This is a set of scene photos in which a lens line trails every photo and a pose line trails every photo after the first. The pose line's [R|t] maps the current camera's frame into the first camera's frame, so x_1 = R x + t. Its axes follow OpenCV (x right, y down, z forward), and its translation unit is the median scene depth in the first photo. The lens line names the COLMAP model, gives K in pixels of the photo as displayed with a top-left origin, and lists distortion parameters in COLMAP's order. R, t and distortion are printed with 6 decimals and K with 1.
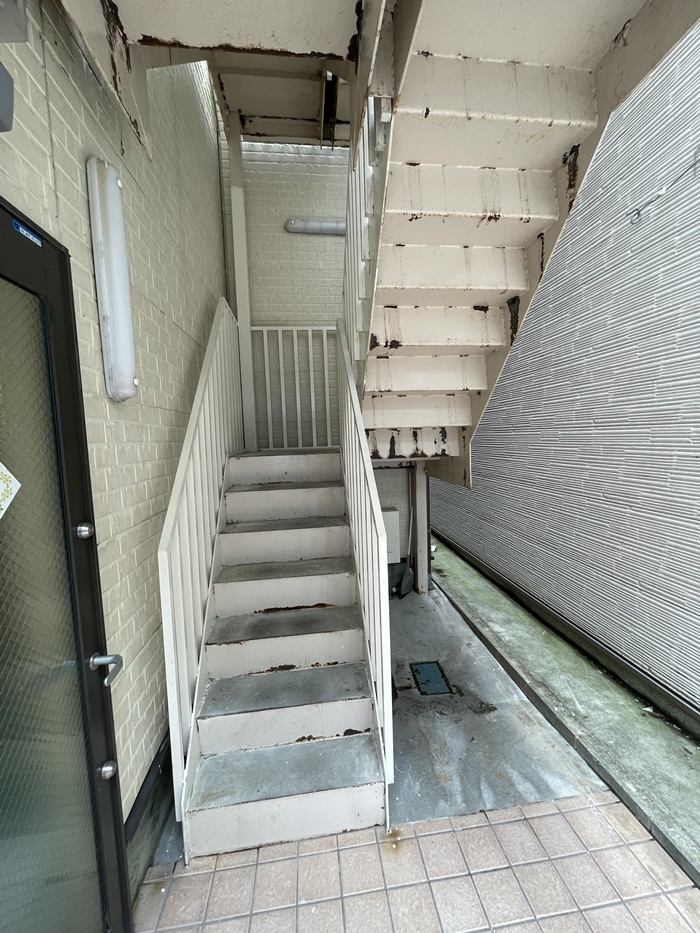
lens RADIAL K [[378.3, 0, 352.3], [0, 378.3, 468.4], [0, 0, 1]] dist [-0.001177, -0.000245]
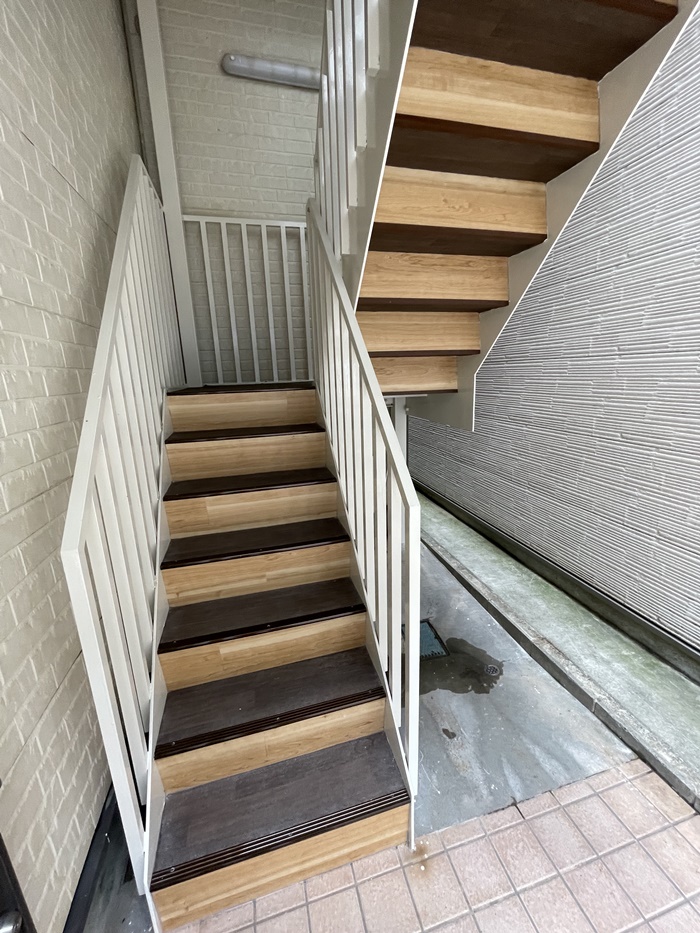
lens RADIAL K [[378.3, 0, 353.4], [0, 378.3, 468.0], [0, 0, 1]] dist [-0.001177, -0.000245]
pose [[0.989872, -0.032204, 0.138264, -0.091233], [0.009864, 0.987179, 0.159312, -0.000412], [-0.141622, -0.156335, 0.977498, 0.252422]]
